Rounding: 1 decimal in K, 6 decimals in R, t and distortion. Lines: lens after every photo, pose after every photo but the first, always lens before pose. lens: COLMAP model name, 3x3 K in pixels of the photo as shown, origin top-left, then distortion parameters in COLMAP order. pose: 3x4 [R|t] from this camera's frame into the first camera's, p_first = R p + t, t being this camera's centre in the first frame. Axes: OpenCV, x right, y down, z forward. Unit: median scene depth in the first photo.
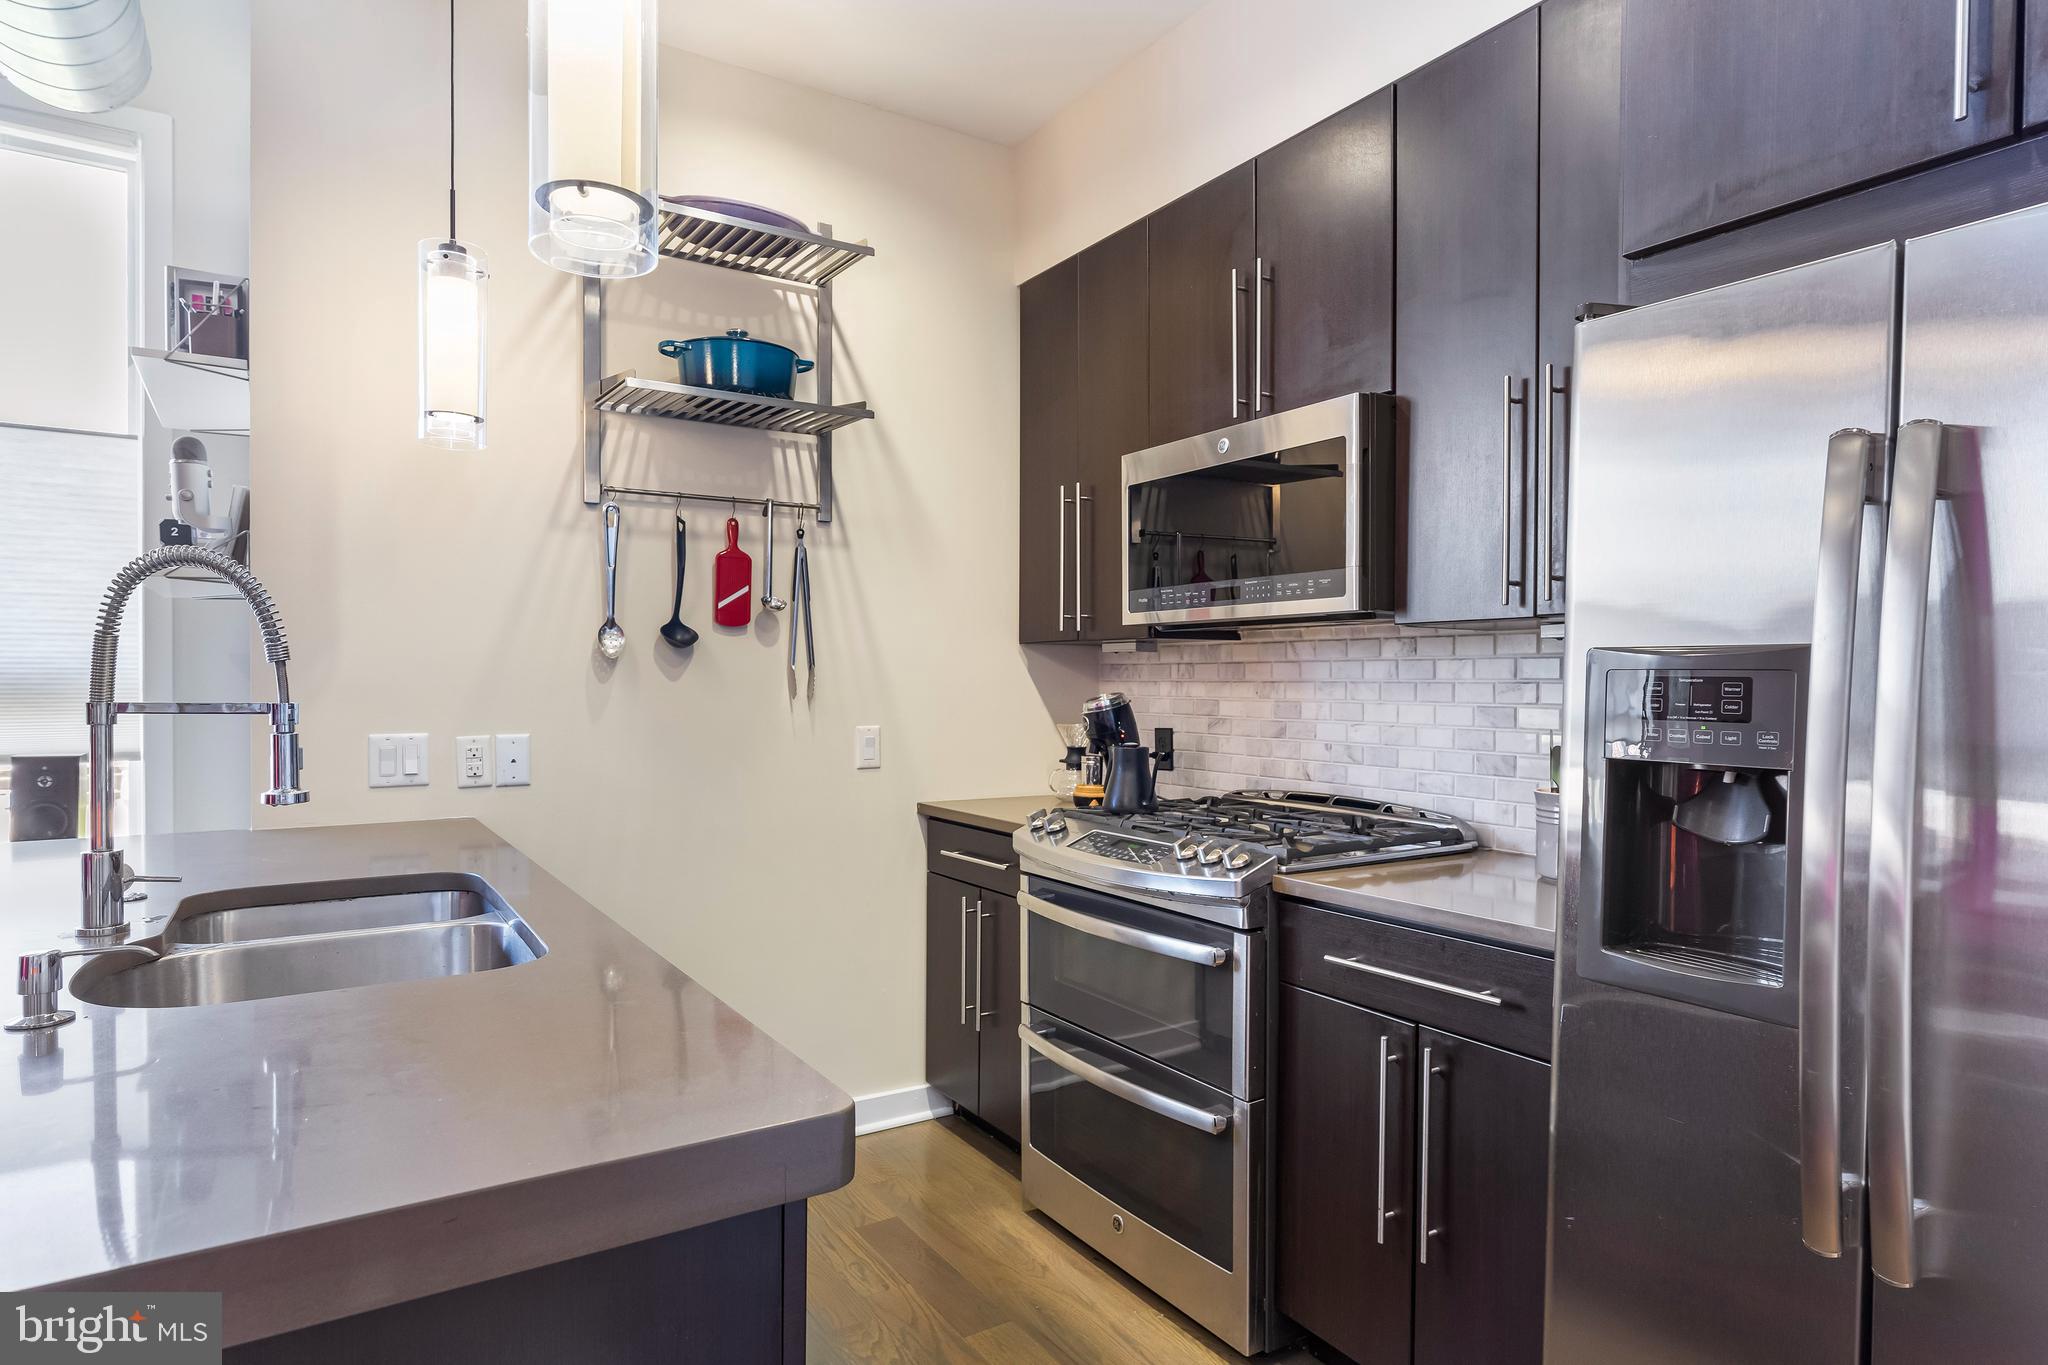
lens RADIAL K [[1139.6, 0, 1017.0], [0, 1139.6, 696.0], [0, 0, 1]] dist [0.001914, 0.000294]
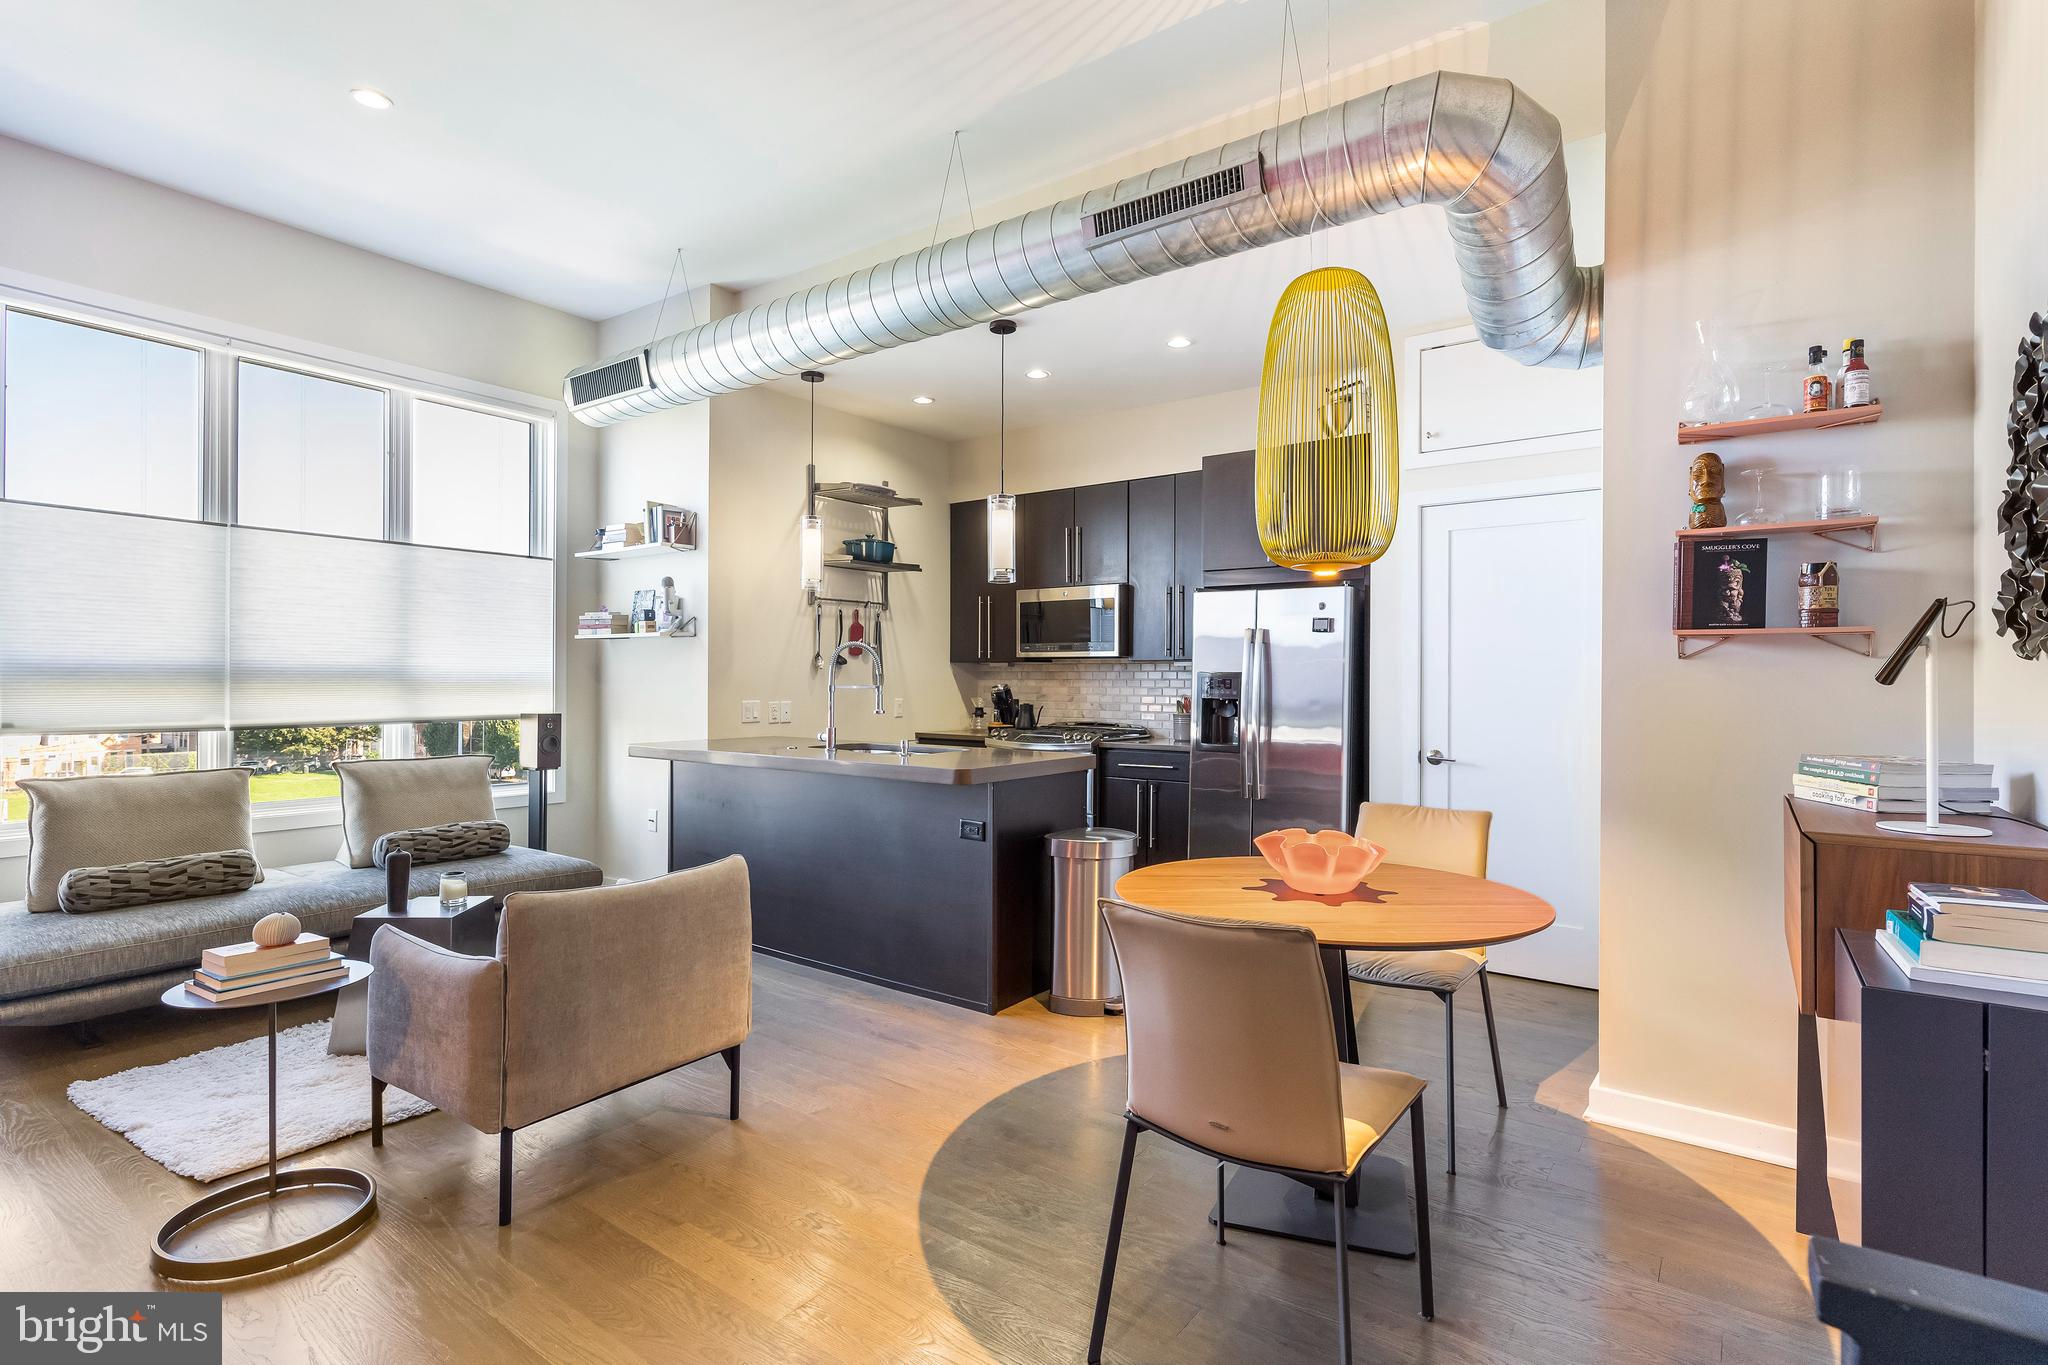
lens RADIAL K [[991.0, 0, 1024.4], [0, 991.0, 677.8], [0, 0, 1]] dist [-0.000344, -0.000003]
pose [[0.932099, 0.001387, 0.362201, -0.713593], [0.004248, 0.999882, -0.014759, 0.016969], [-0.362179, 0.015295, 0.931983, -1.092727]]
